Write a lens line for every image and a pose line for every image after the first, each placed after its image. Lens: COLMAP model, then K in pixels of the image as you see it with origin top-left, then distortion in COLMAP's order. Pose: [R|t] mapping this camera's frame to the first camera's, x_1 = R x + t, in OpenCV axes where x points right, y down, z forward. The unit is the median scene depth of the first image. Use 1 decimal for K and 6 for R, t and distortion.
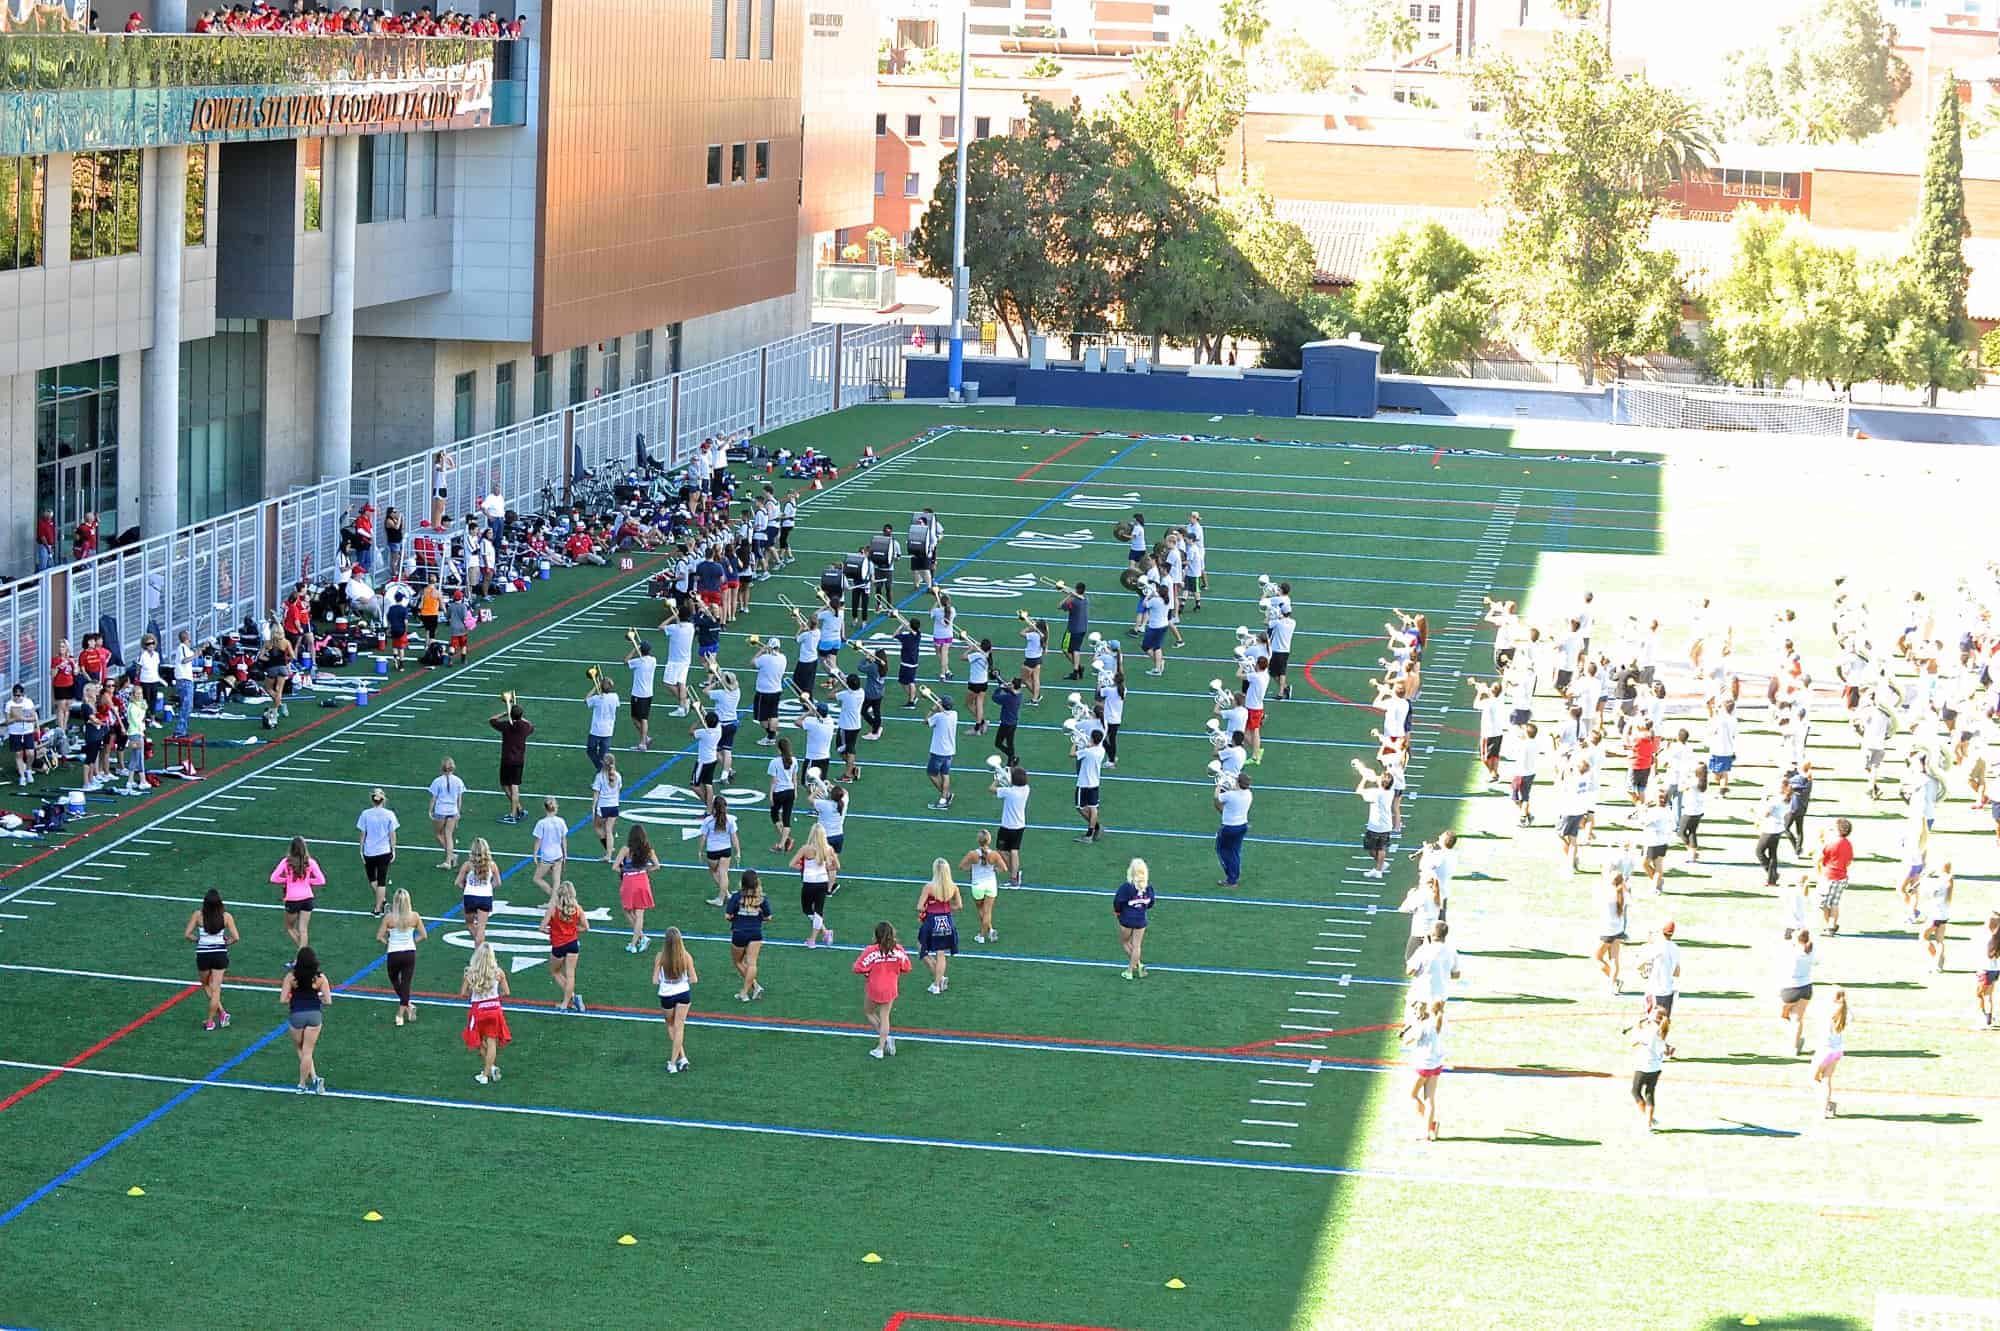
lens RADIAL K [[4020.8, 0, 1007.3], [0, 4020.8, 692.4], [0, 0, 1]] dist [-0.359798, -0.144249]
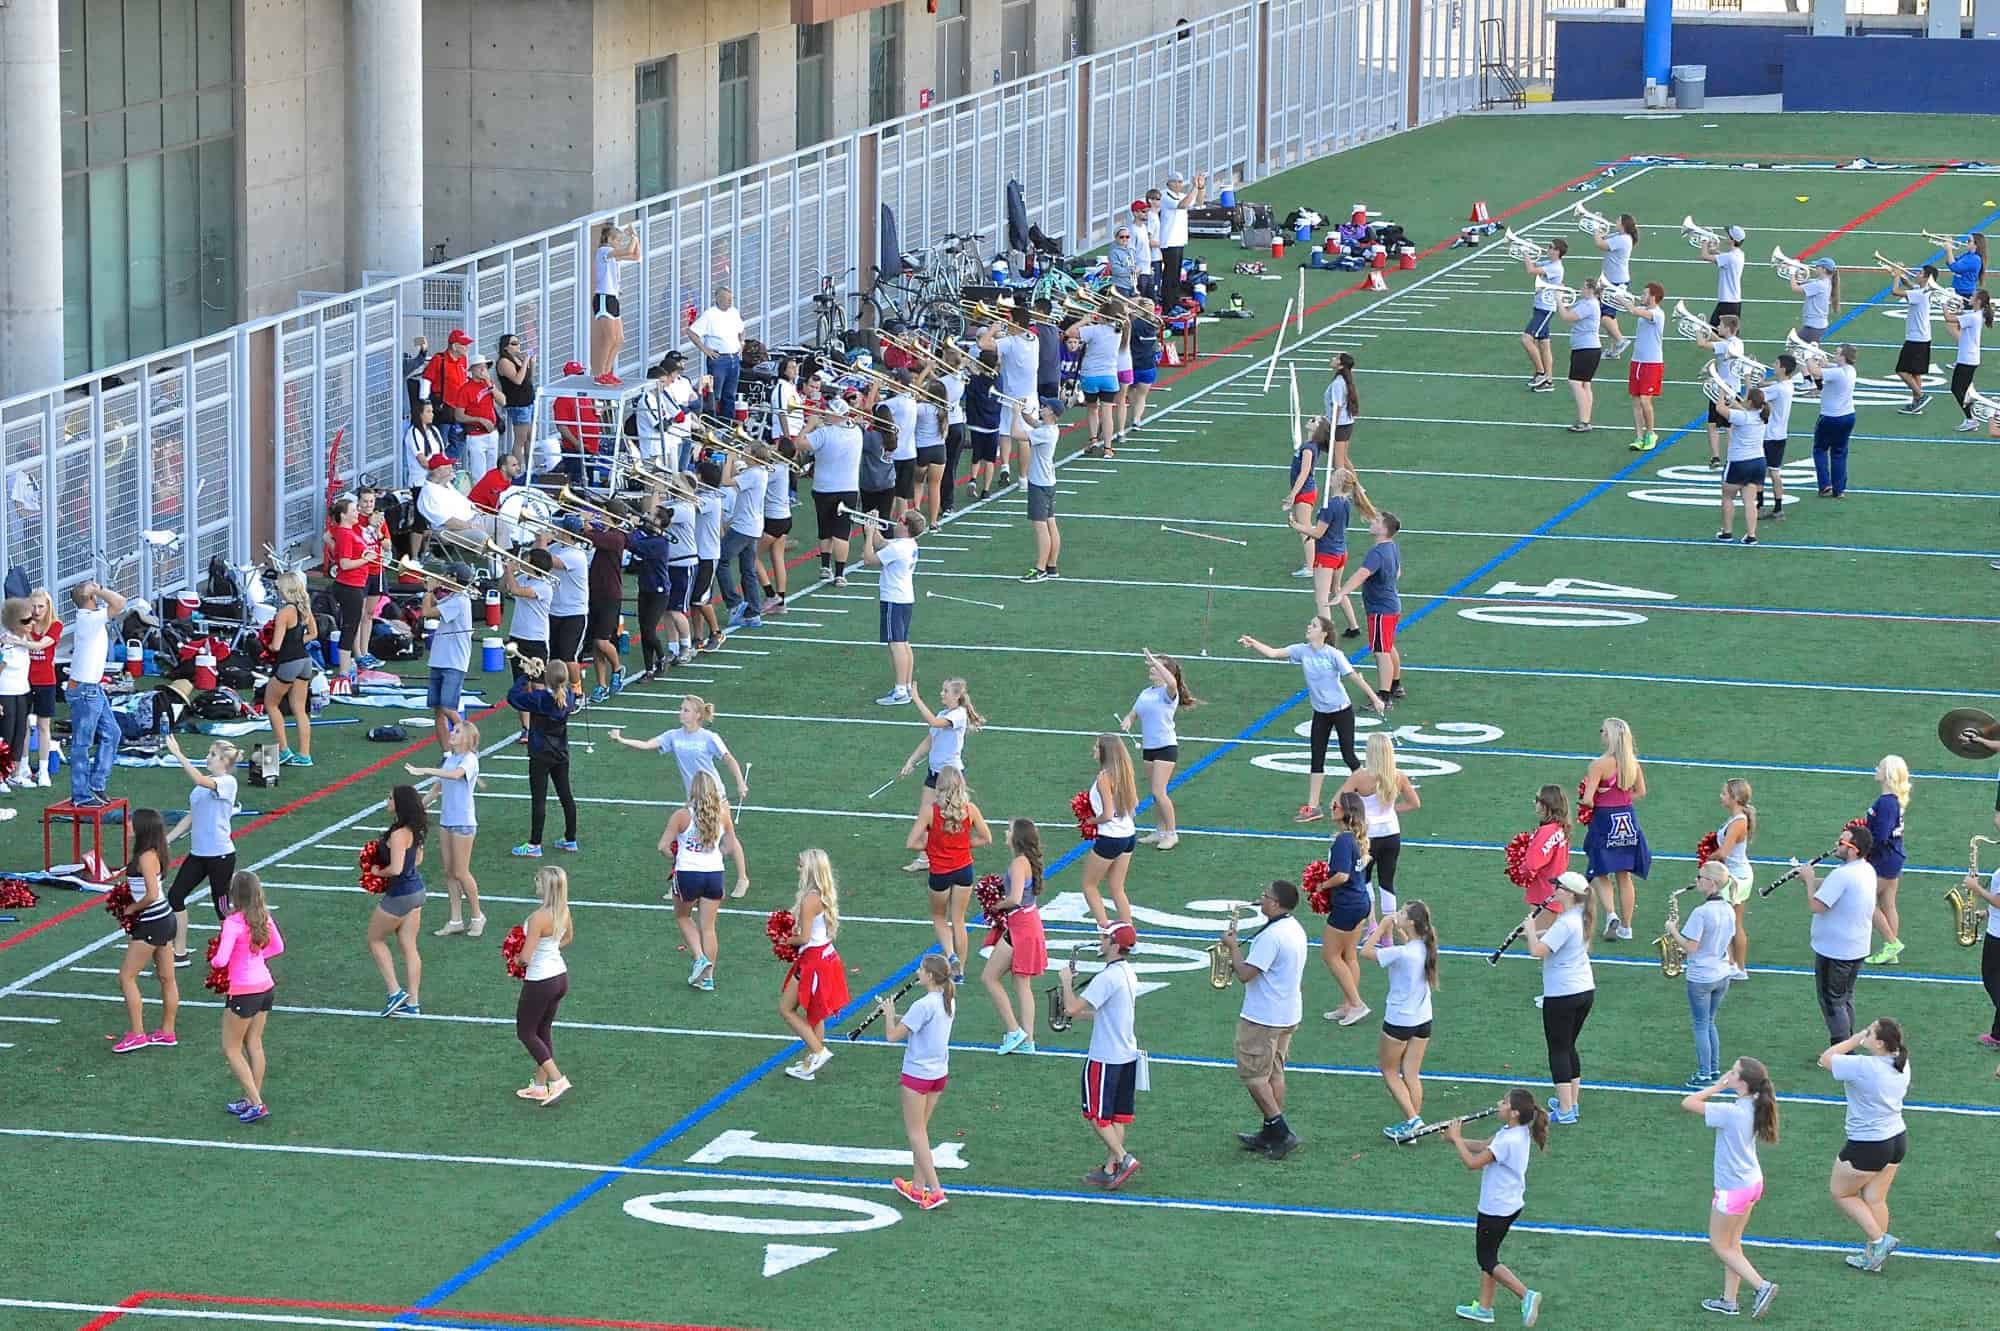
lens RADIAL K [[6572.5, 0, 965.7], [0, 6572.5, 664.5], [0, 0, 1]] dist [0.261144, 1.648893]
pose [[0.993650, -0.010703, -0.112008, -0.007487], [0.008976, 0.999833, -0.015912, 0.007863], [0.112159, 0.014806, 0.993580, 0.196202]]
